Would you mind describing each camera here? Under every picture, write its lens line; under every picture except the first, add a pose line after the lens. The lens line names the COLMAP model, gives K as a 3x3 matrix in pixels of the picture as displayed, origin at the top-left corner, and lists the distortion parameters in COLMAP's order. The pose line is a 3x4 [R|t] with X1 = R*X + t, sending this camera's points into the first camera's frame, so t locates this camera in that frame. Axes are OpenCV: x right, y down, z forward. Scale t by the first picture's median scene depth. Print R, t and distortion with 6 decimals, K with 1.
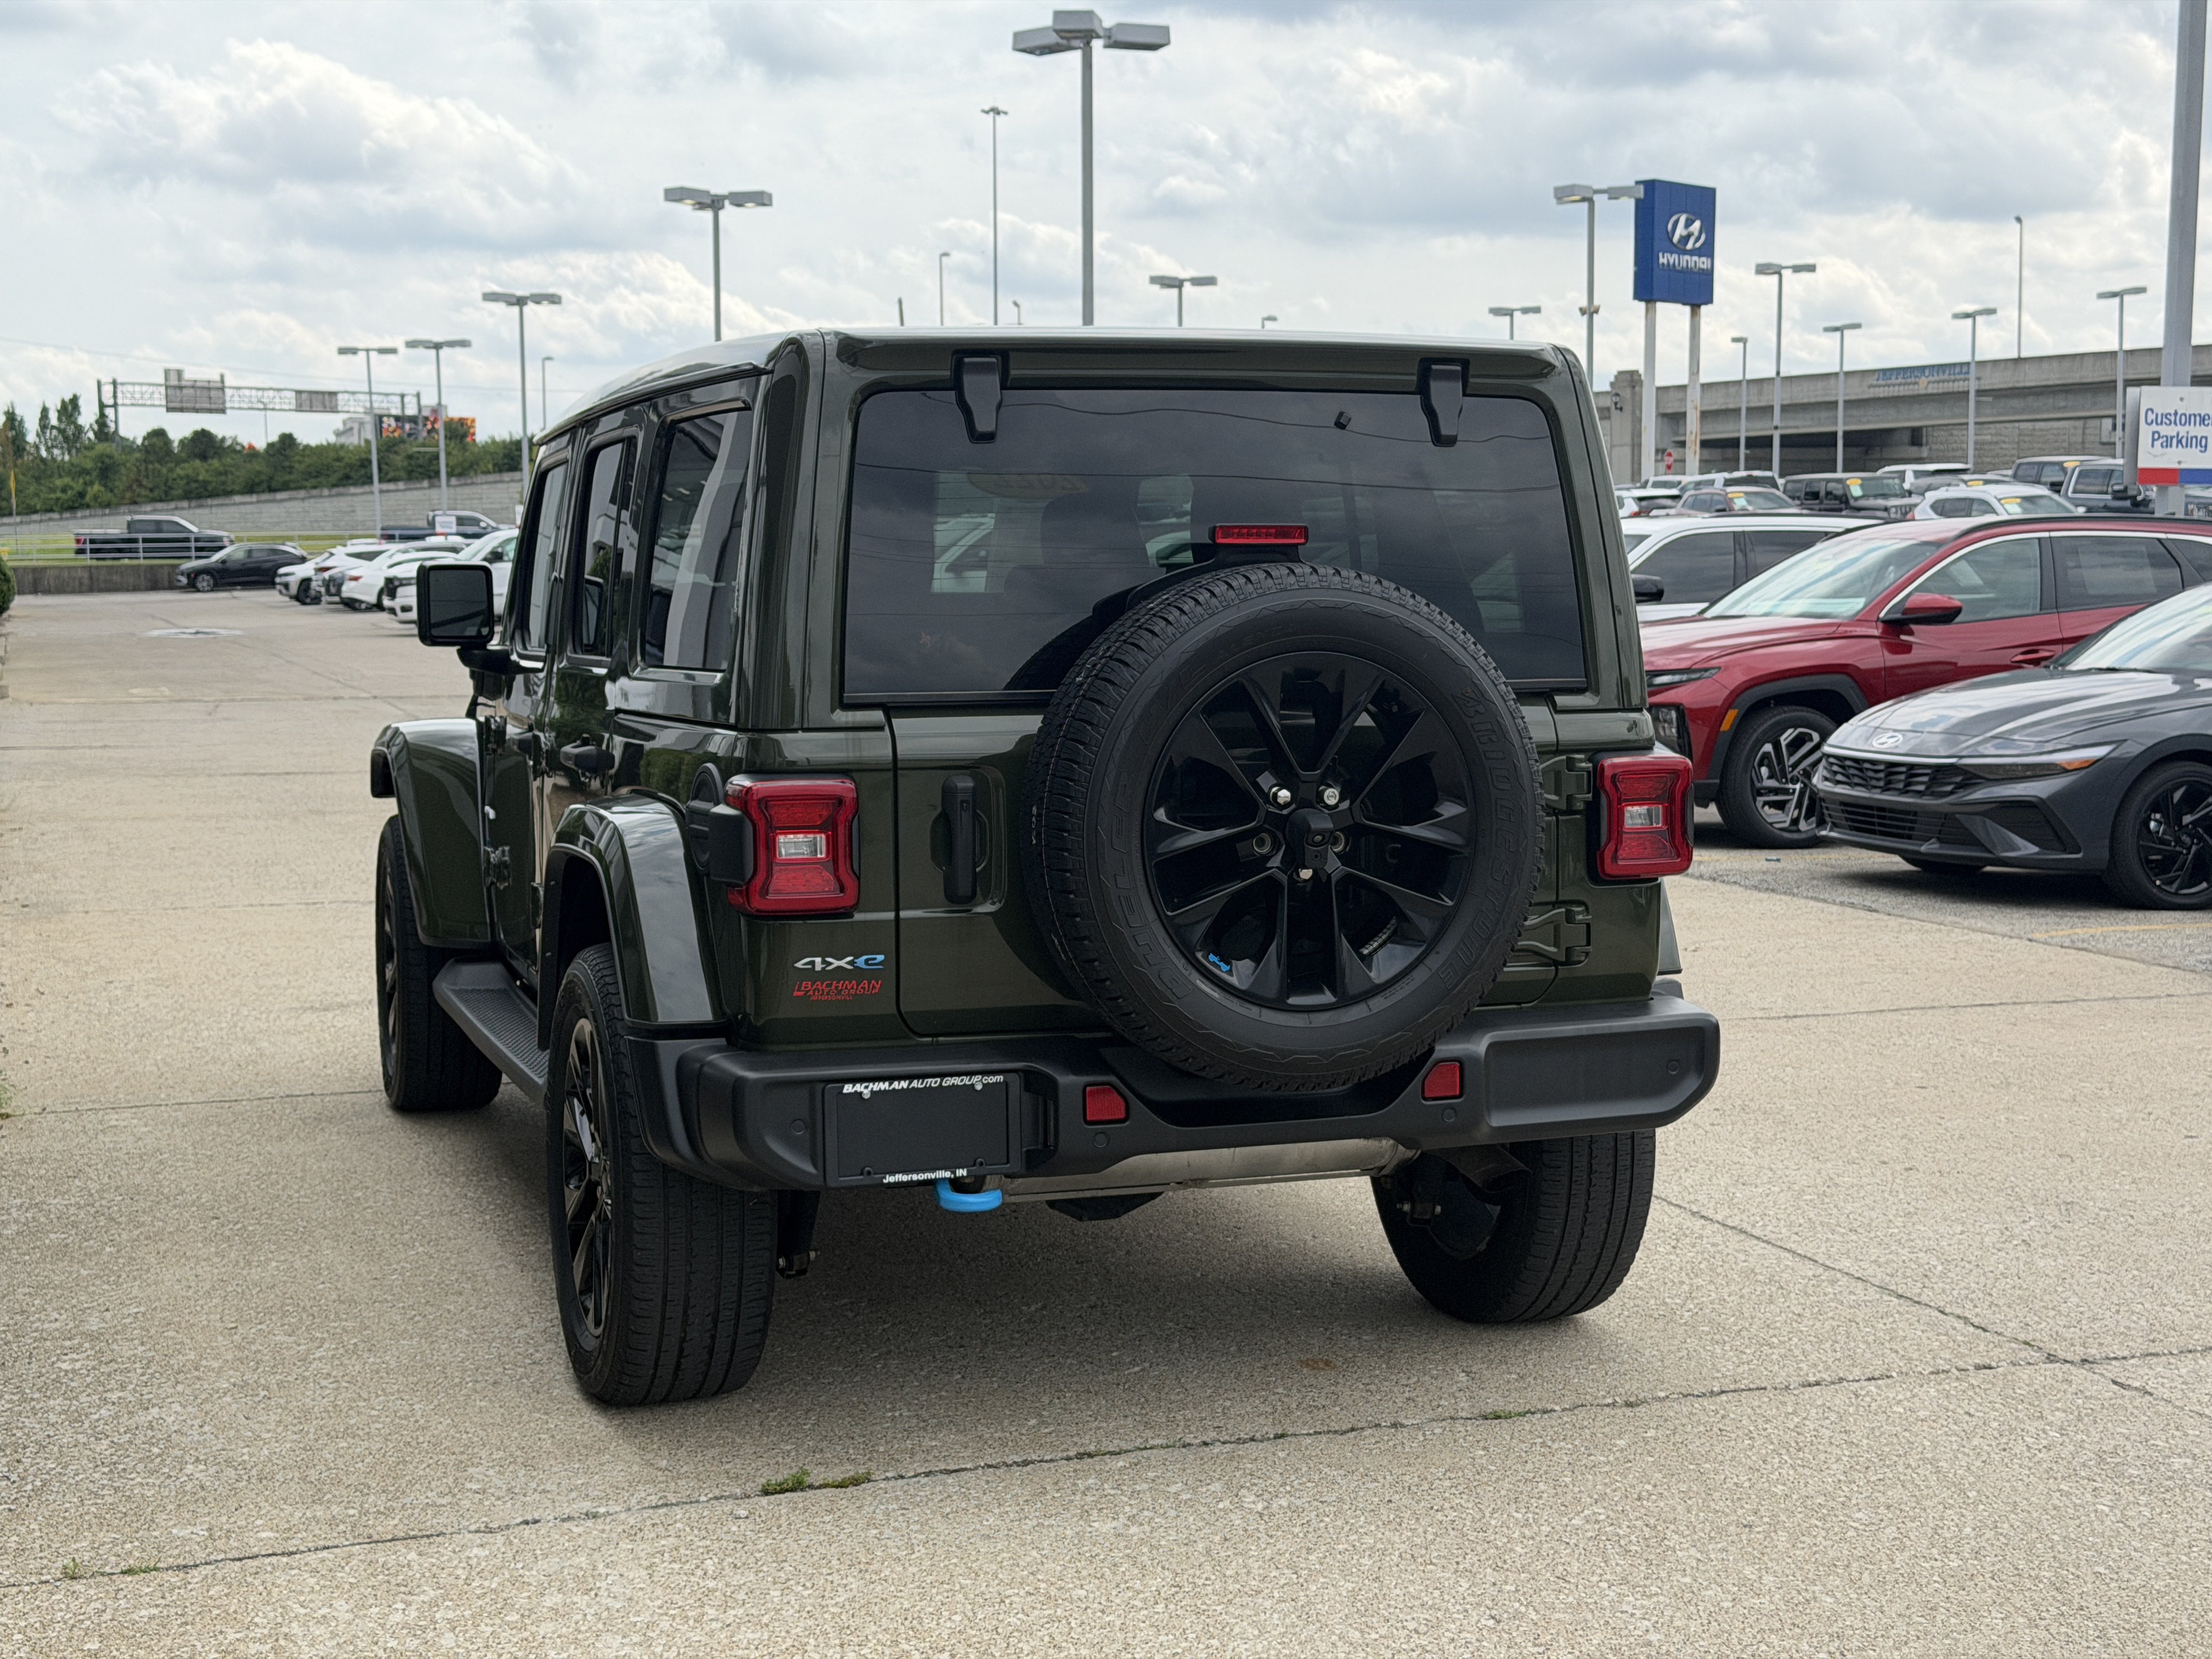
lens RADIAL K [[3085.4, 0, 1106.0], [0, 3085.4, 829.5], [0, 0, 1]] dist [0.187624, -0.353137]
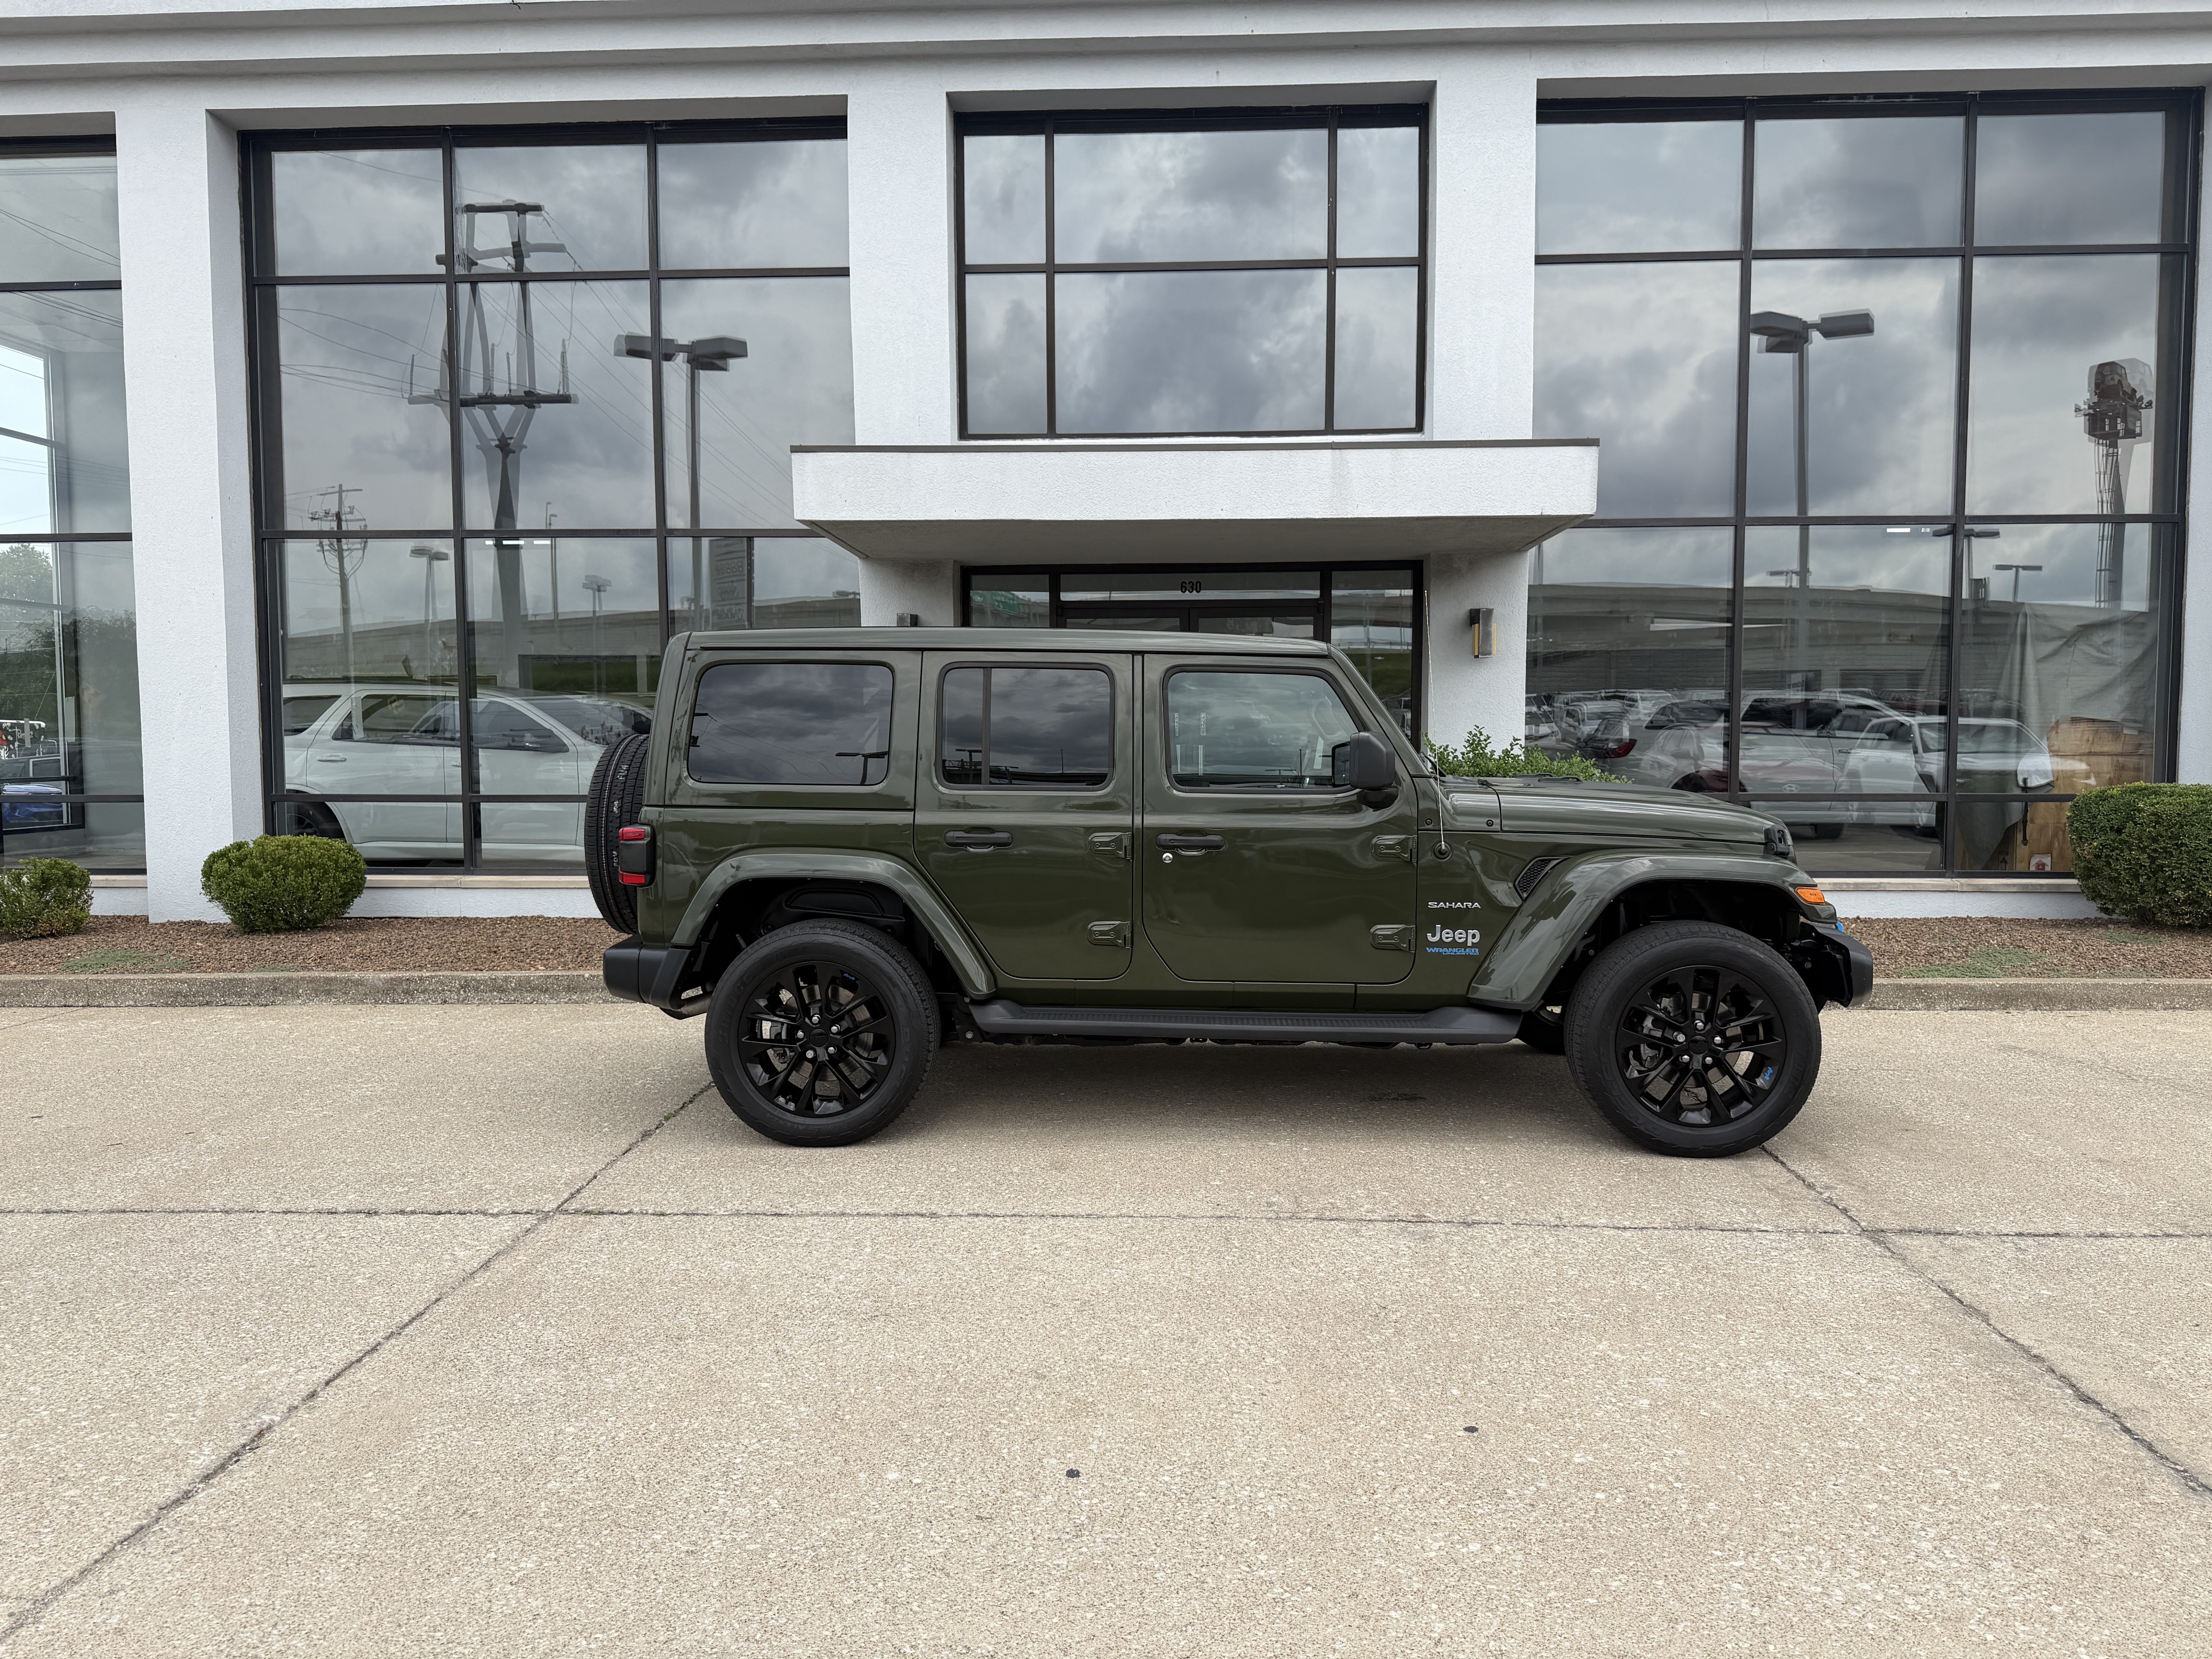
lens RADIAL K [[1546.0, 0, 1117.0], [0, 1546.0, 829.5], [0, 0, 1]] dist [0.076811, -0.094018]
pose [[-0.380221, 0.066272, -0.922518, 1.065155], [-0.075921, 0.991827, 0.102542, -0.161582], [0.921774, 0.109027, -0.372083, 1.755074]]
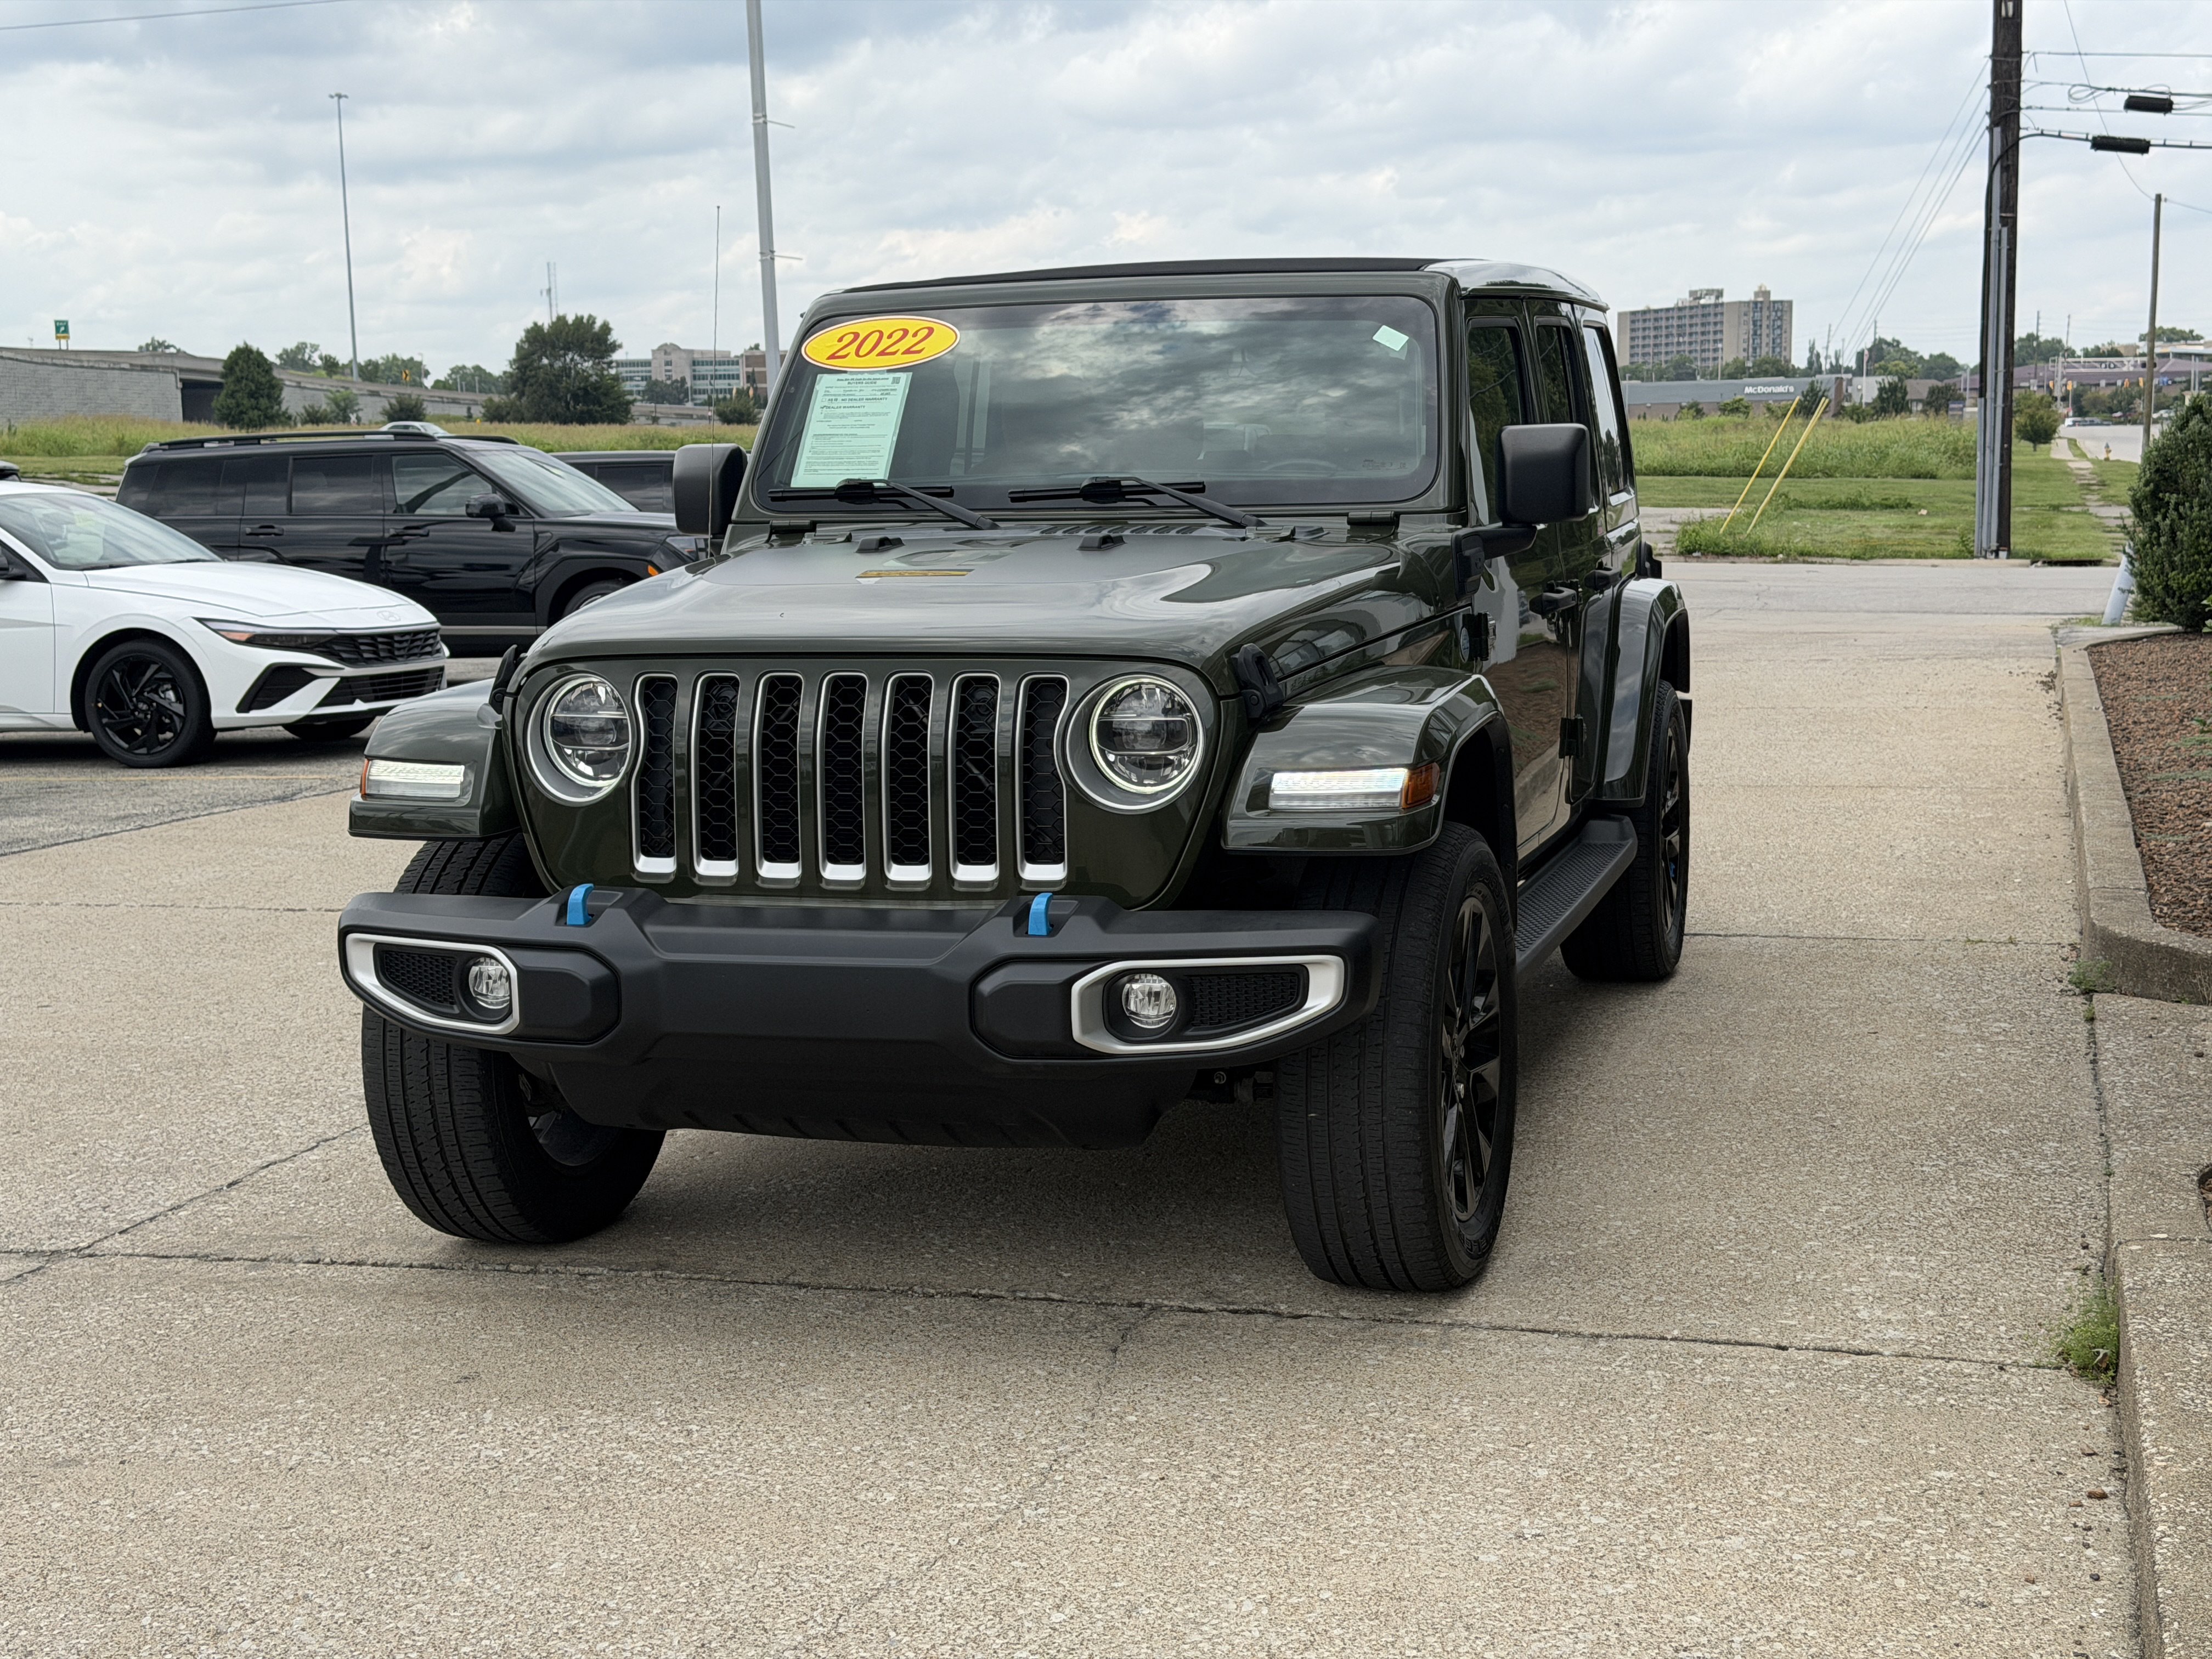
lens RADIAL K [[3086.0, 0, 1100.7], [0, 3086.0, 836.5], [0, 0, 1]] dist [0.194432, -0.345154]
pose [[-0.802198, -0.052220, 0.594770, -0.887063], [0.080378, 0.977654, 0.194246, -0.213300], [-0.591623, 0.203630, -0.780075, 2.483095]]
